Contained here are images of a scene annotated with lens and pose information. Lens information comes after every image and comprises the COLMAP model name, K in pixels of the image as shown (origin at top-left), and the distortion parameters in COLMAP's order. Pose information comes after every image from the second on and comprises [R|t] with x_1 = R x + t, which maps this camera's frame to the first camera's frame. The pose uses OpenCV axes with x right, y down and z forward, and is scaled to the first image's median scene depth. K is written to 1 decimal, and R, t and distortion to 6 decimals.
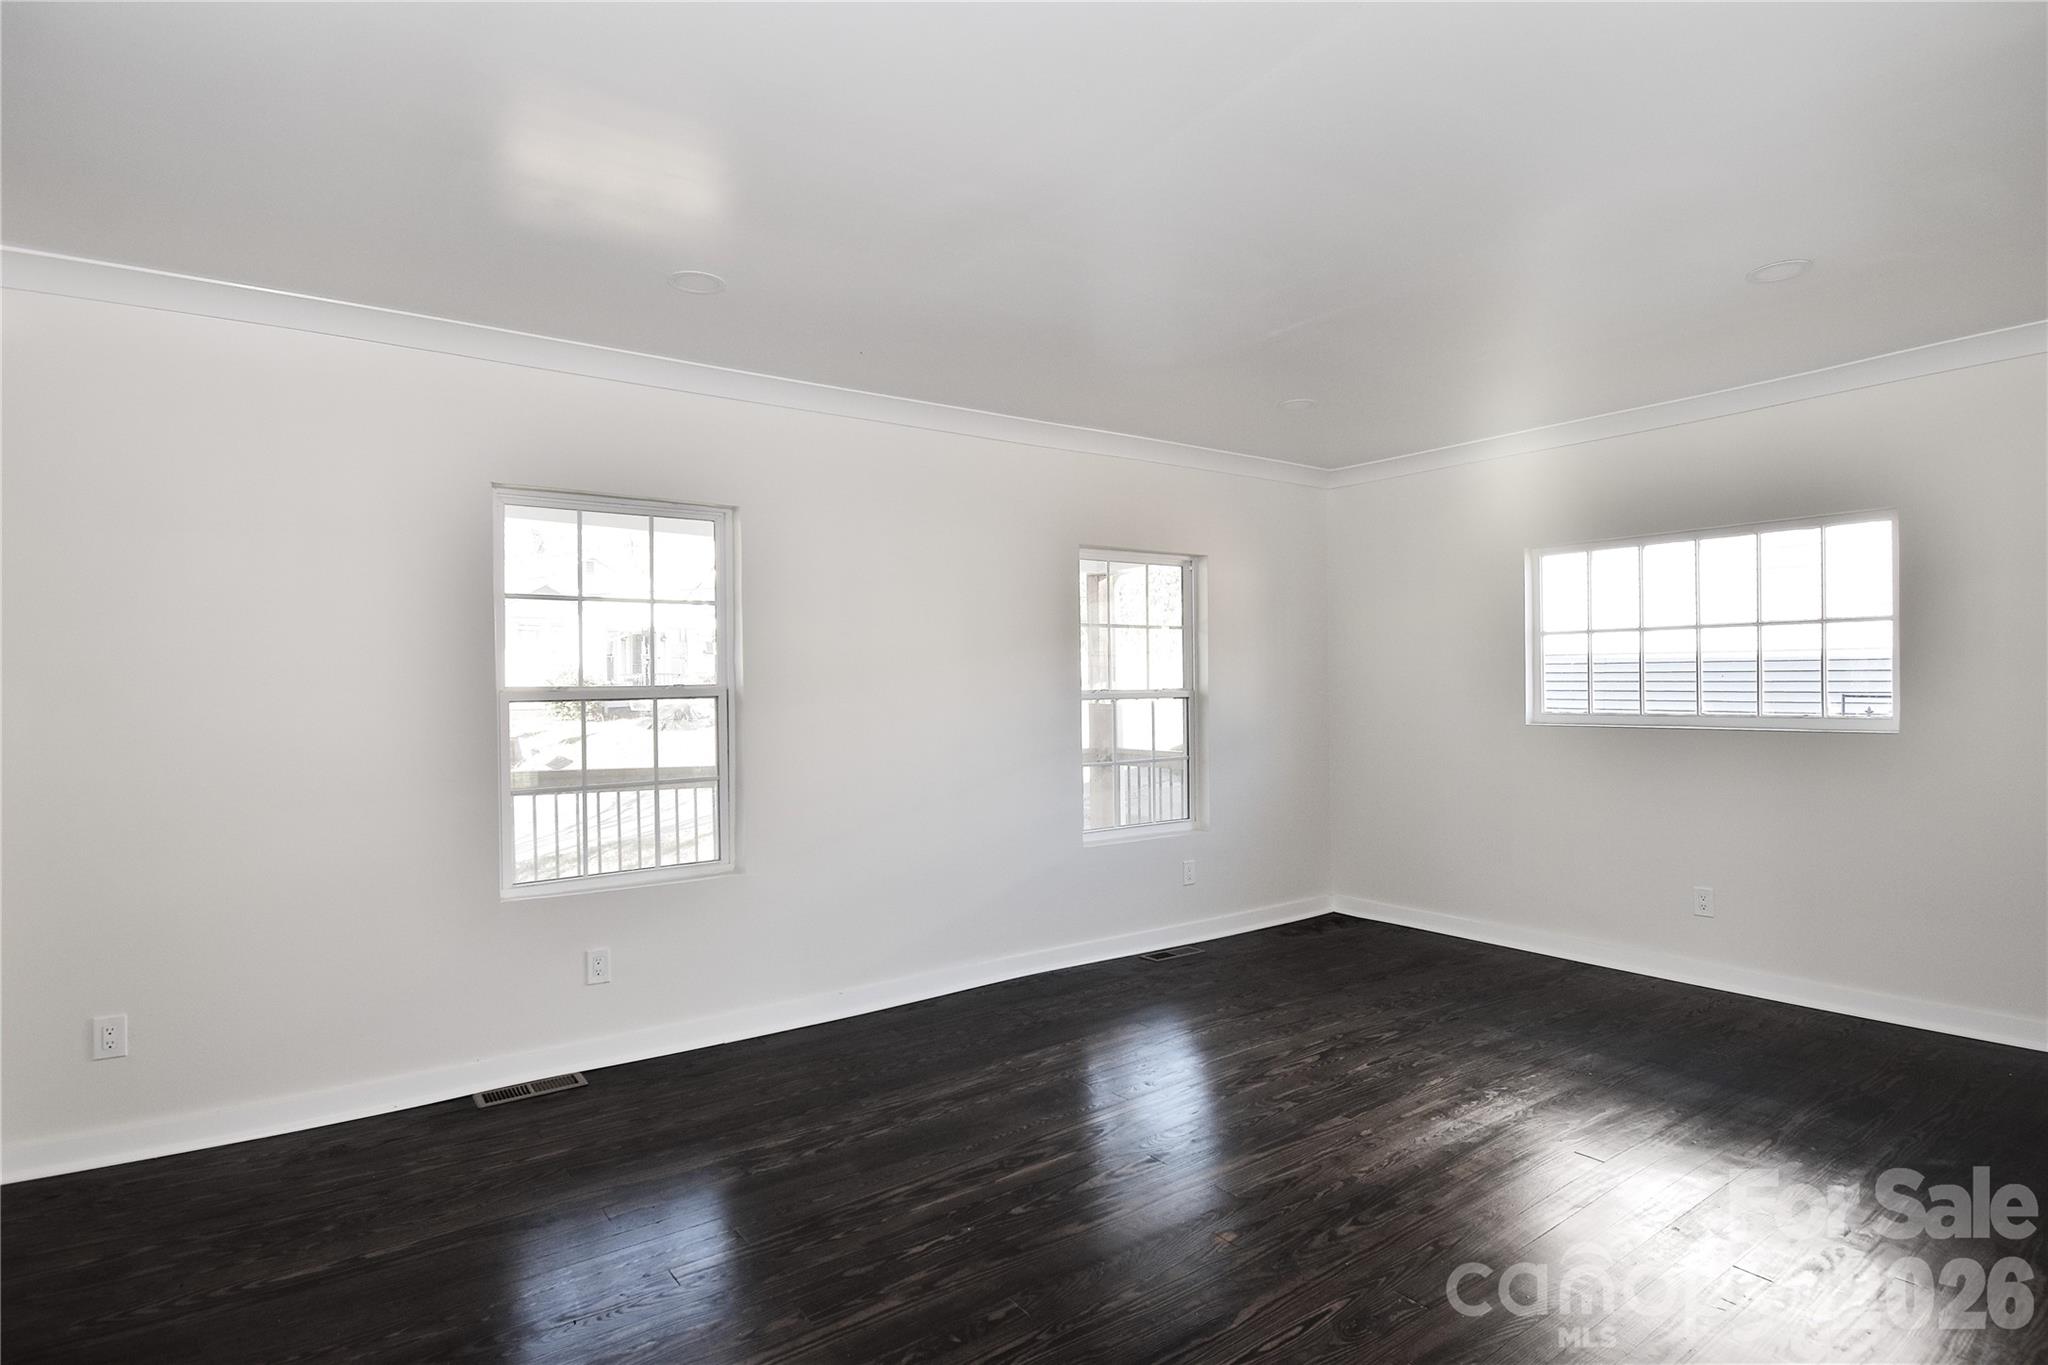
lens RADIAL K [[1039.0, 0, 1034.0], [0, 1039.0, 683.7], [0, 0, 1]] dist [0.018730, -0.029888]
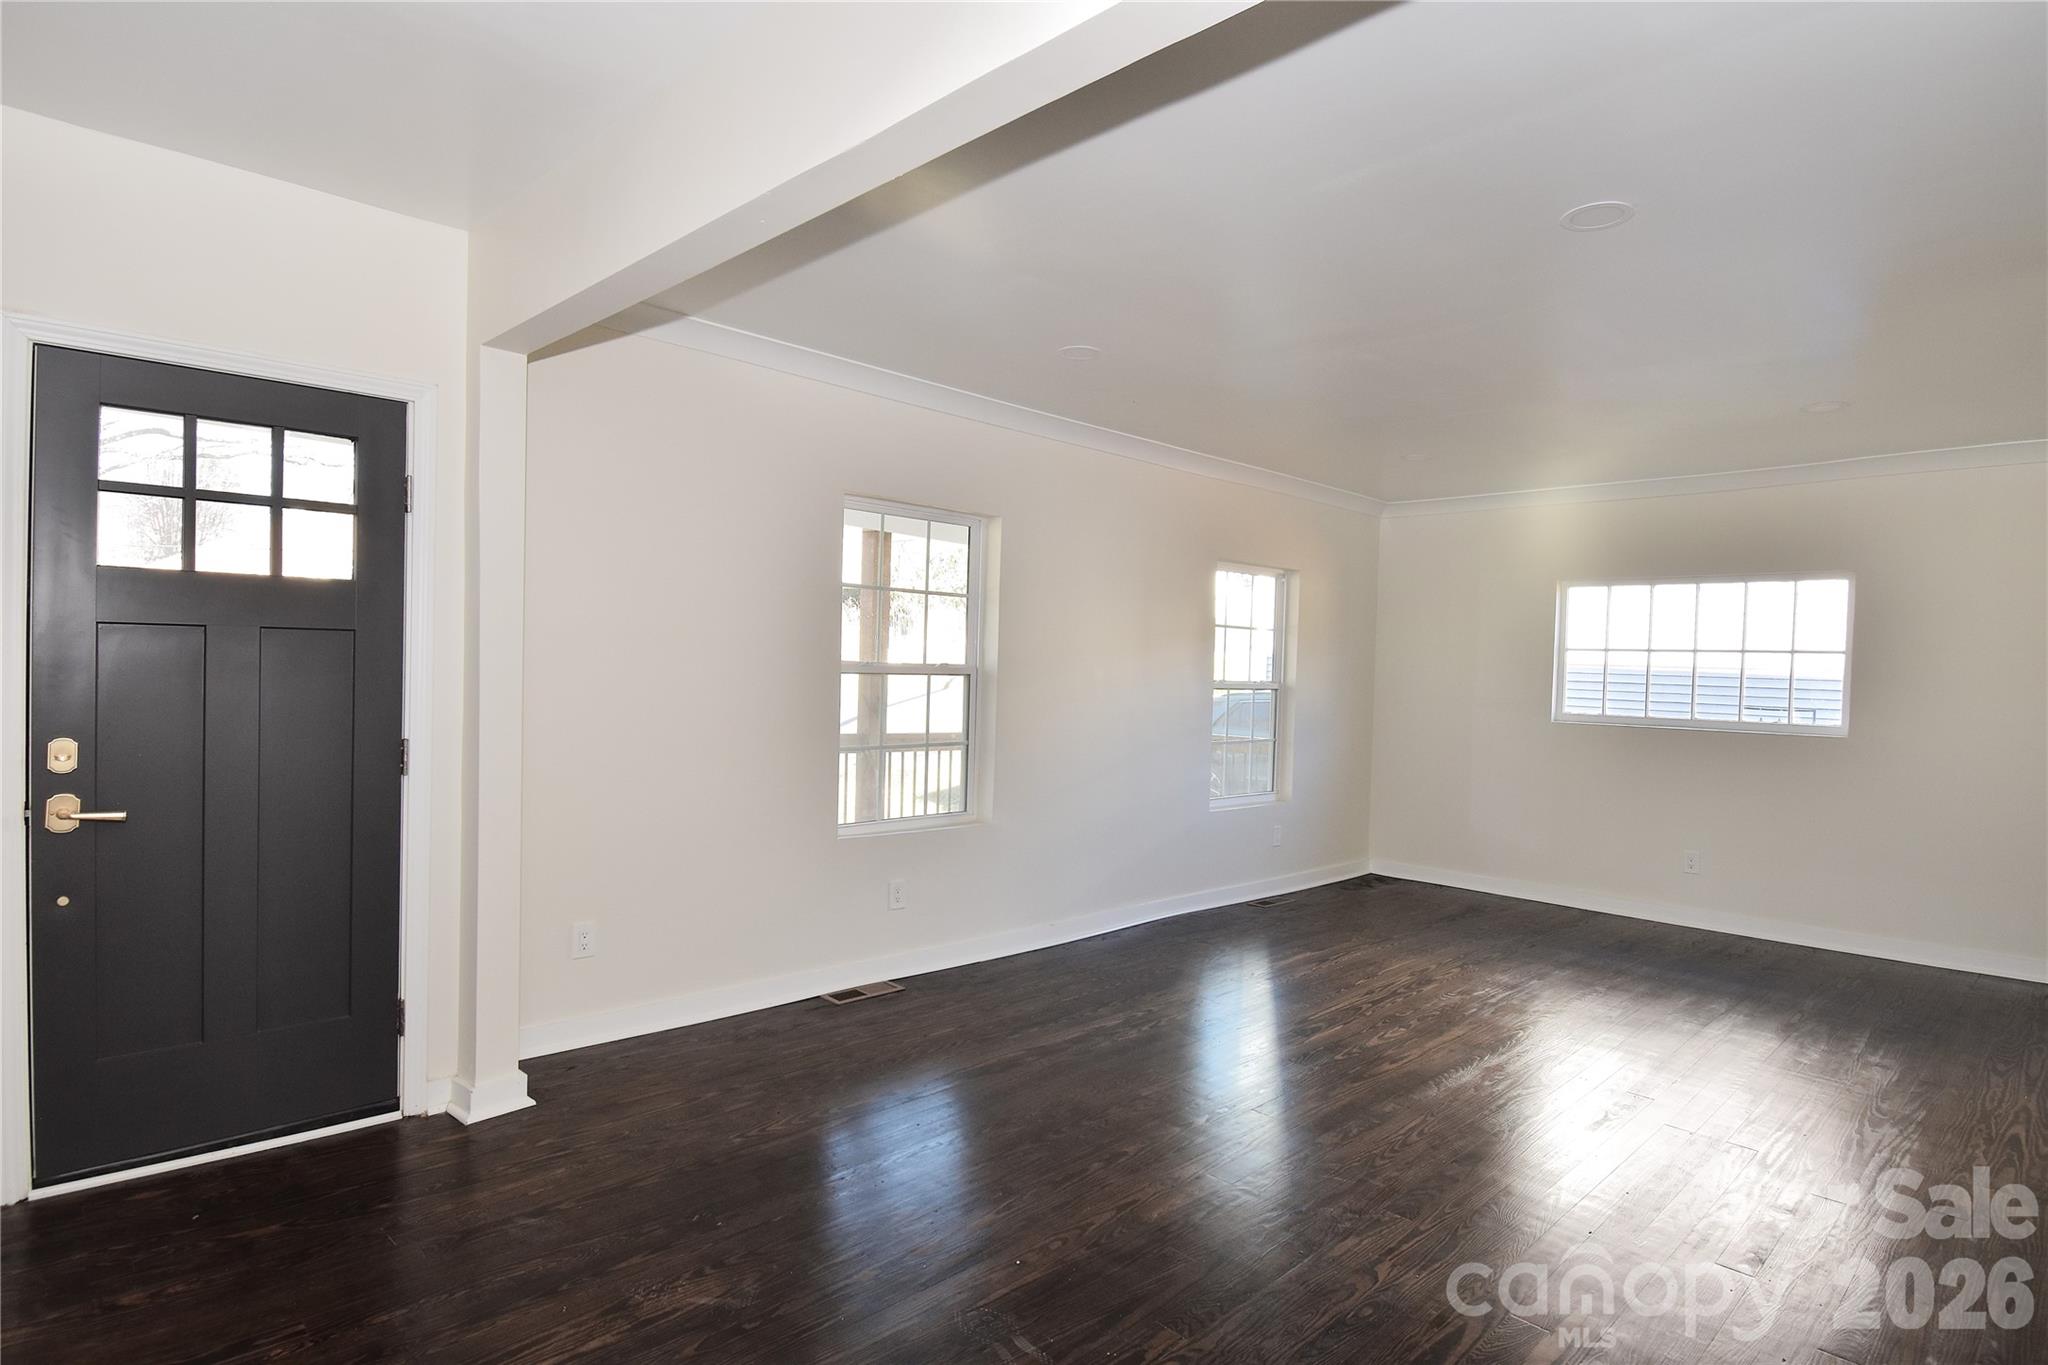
lens RADIAL K [[1079.1, 0, 1024.0], [0, 1079.1, 682.5], [0, 0, 1]] dist [-0.000513, -0.000631]
pose [[0.988769, 0.040773, 0.143780, -0.407155], [-0.043447, 0.998935, 0.015511, -0.000477], [-0.142995, -0.021583, 0.989488, -0.222394]]
